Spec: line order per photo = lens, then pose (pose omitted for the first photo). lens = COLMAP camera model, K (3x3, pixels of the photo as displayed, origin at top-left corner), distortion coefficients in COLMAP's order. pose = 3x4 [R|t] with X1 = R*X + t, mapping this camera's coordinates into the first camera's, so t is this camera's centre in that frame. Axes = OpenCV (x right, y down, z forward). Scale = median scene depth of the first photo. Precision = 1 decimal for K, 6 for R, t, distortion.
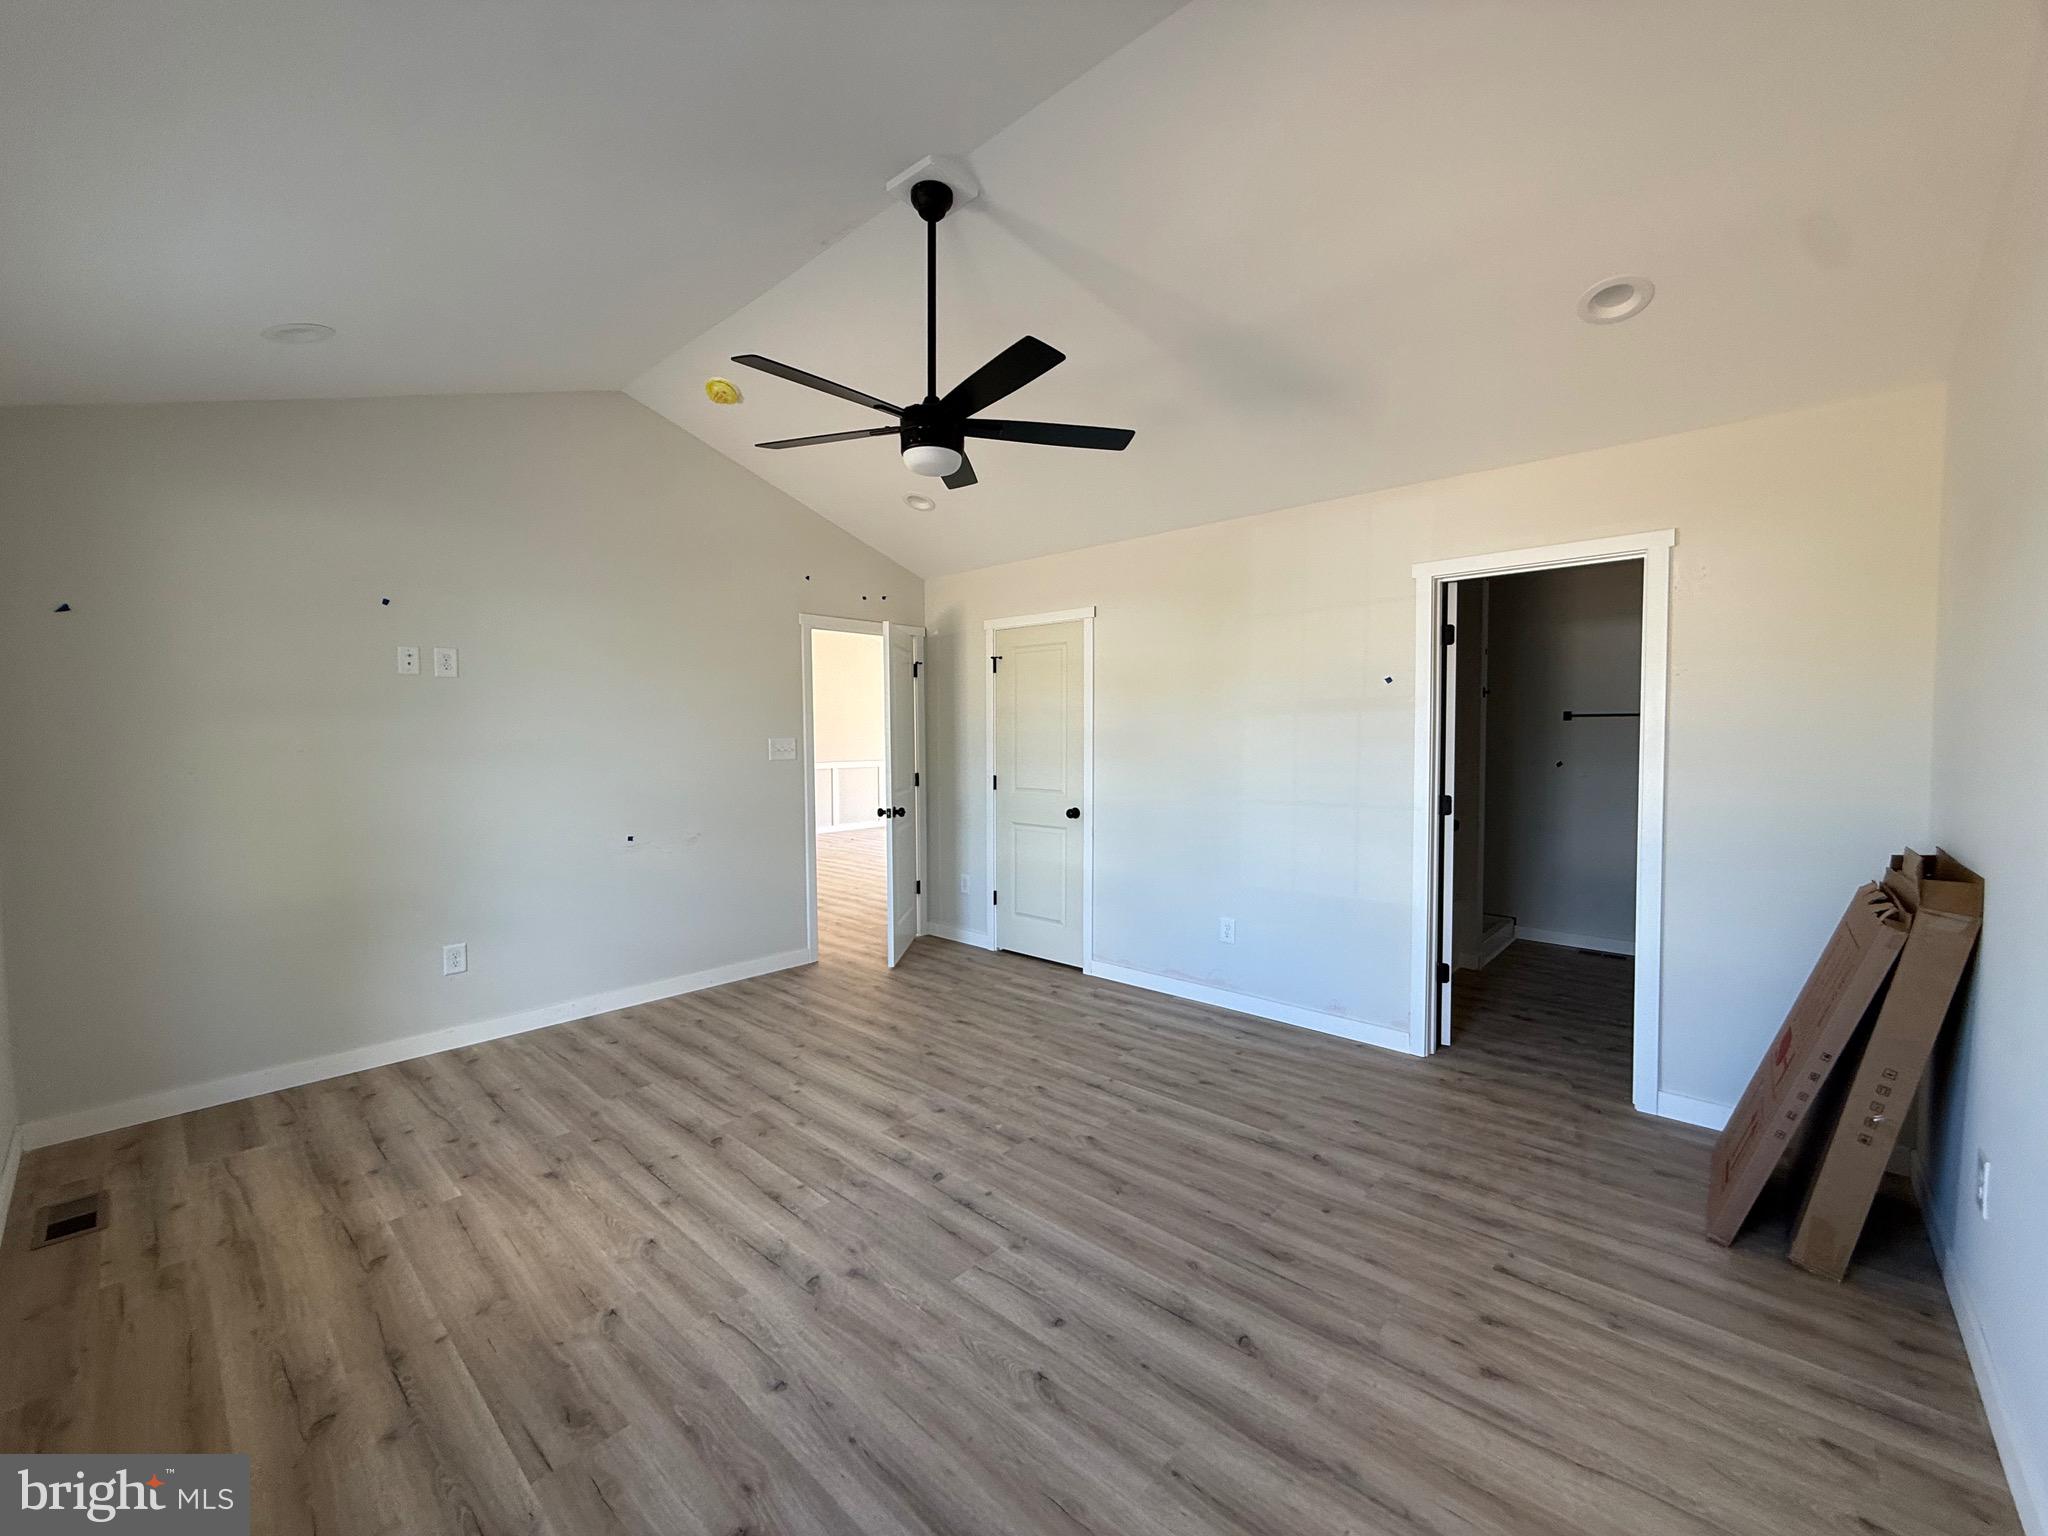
lens RADIAL K [[817.5, 0, 1018.3], [0, 817.5, 768.2], [0, 0, 1]] dist [-0.000895, 0.000834]
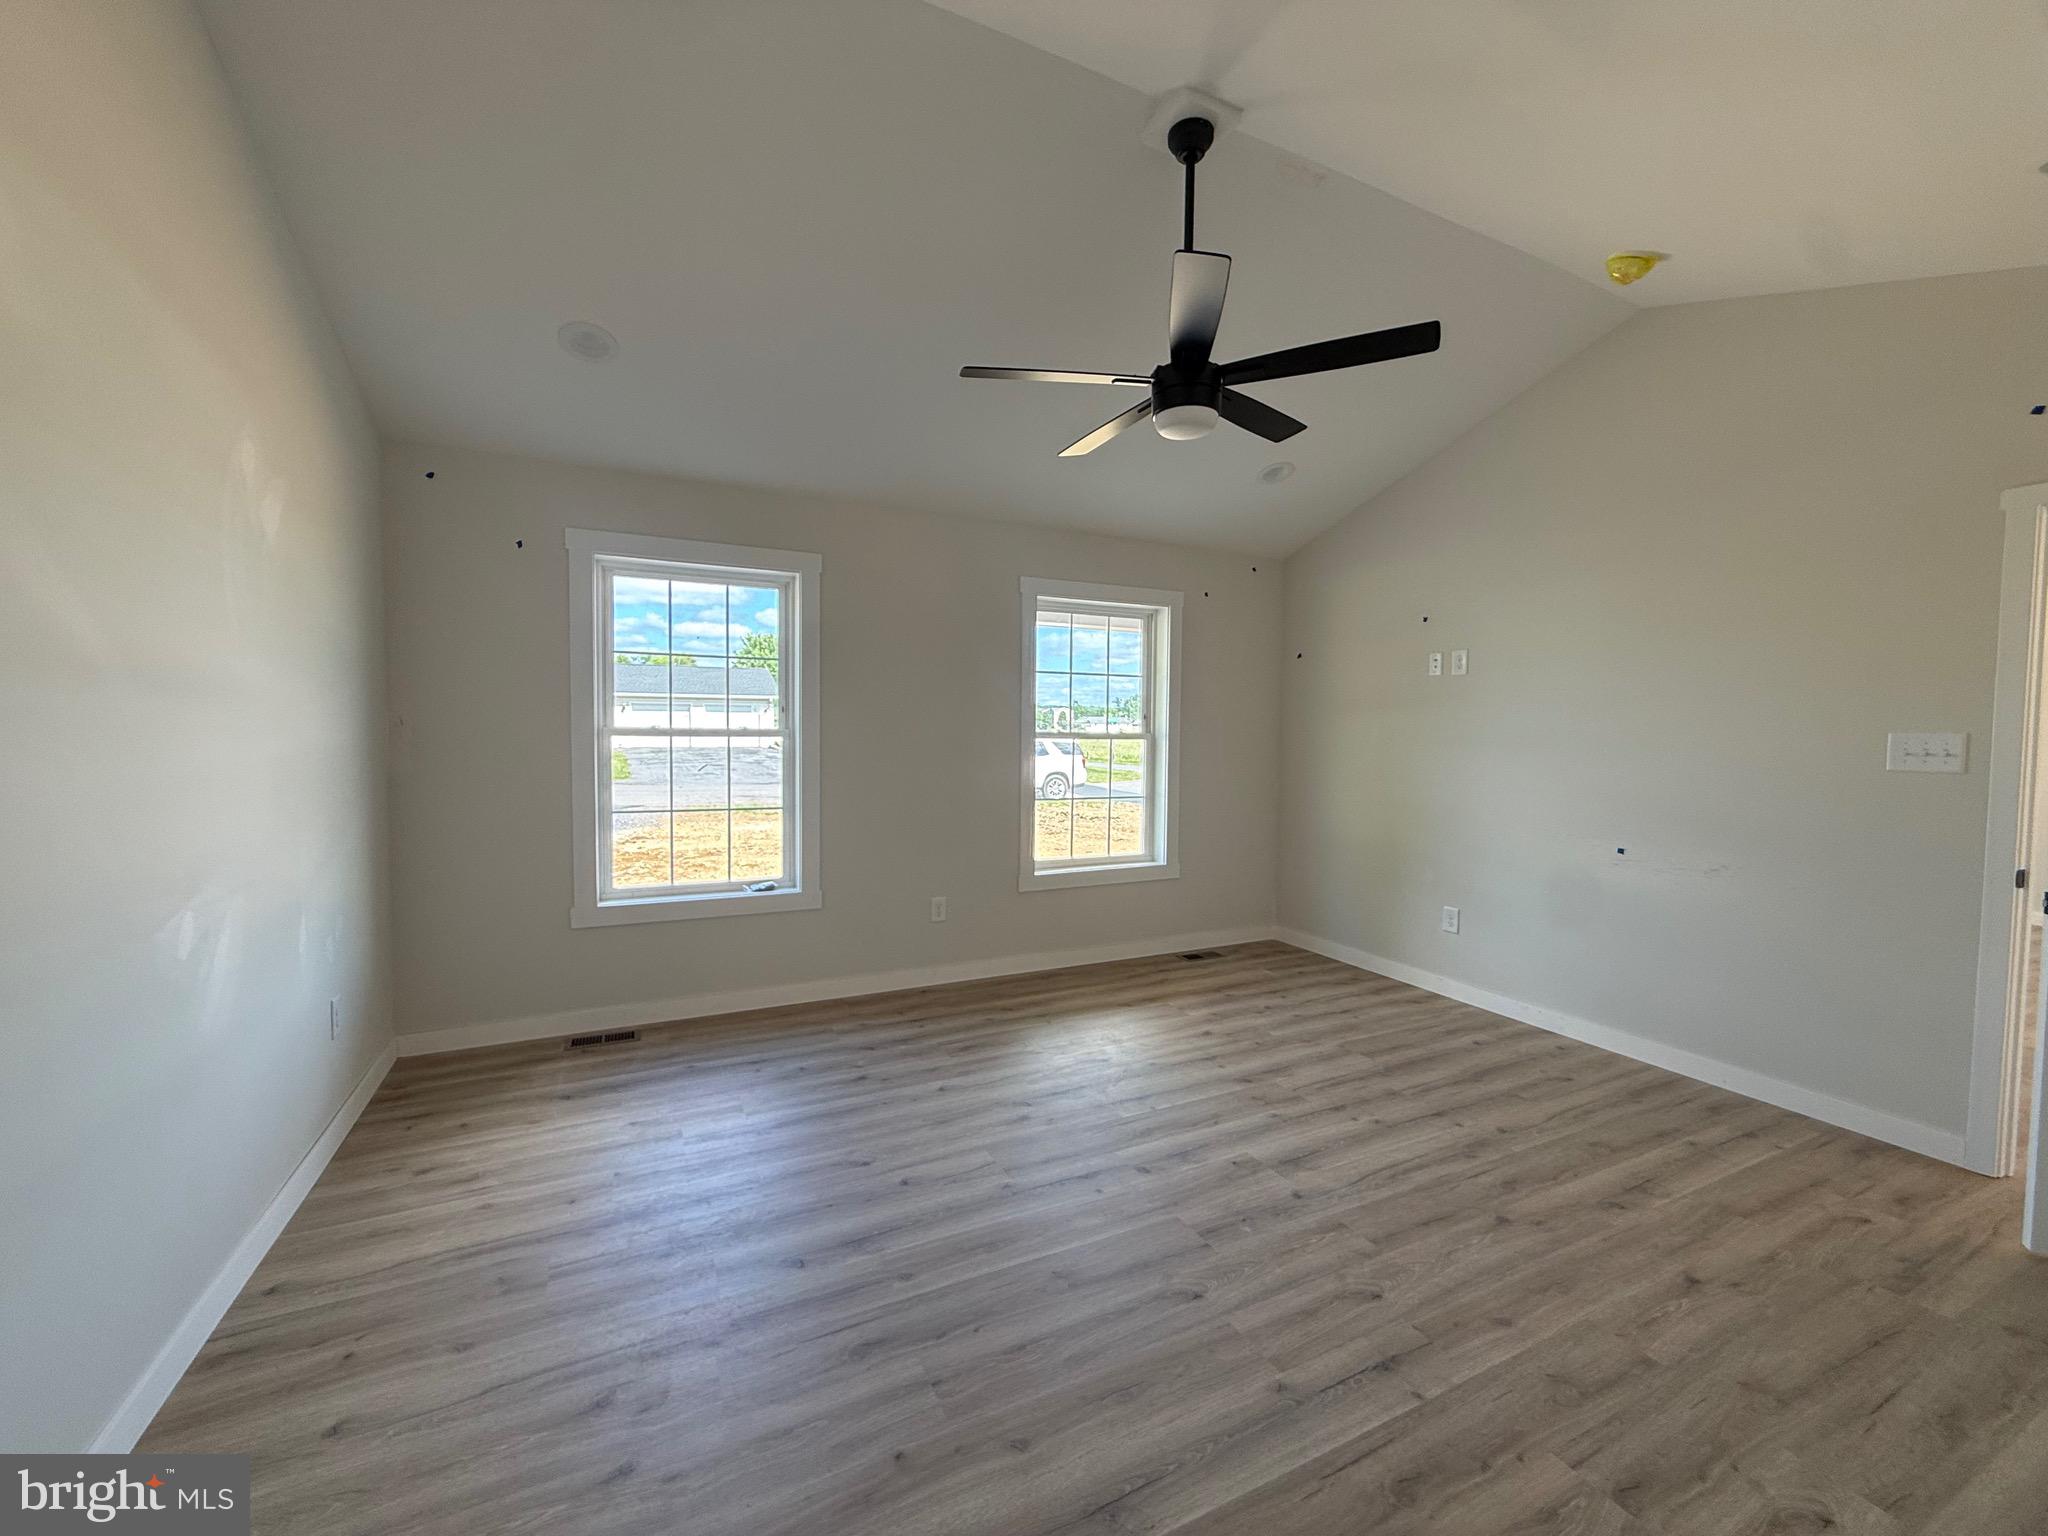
lens RADIAL K [[813.9, 0, 1013.2], [0, 813.9, 740.2], [0, 0, 1]] dist [-0.002118, -0.000247]
pose [[-0.371704, 0.011826, -0.928276, 0.684057], [-0.050934, 0.998153, 0.033112, -0.028917], [0.926953, 0.059588, -0.370416, 0.948754]]
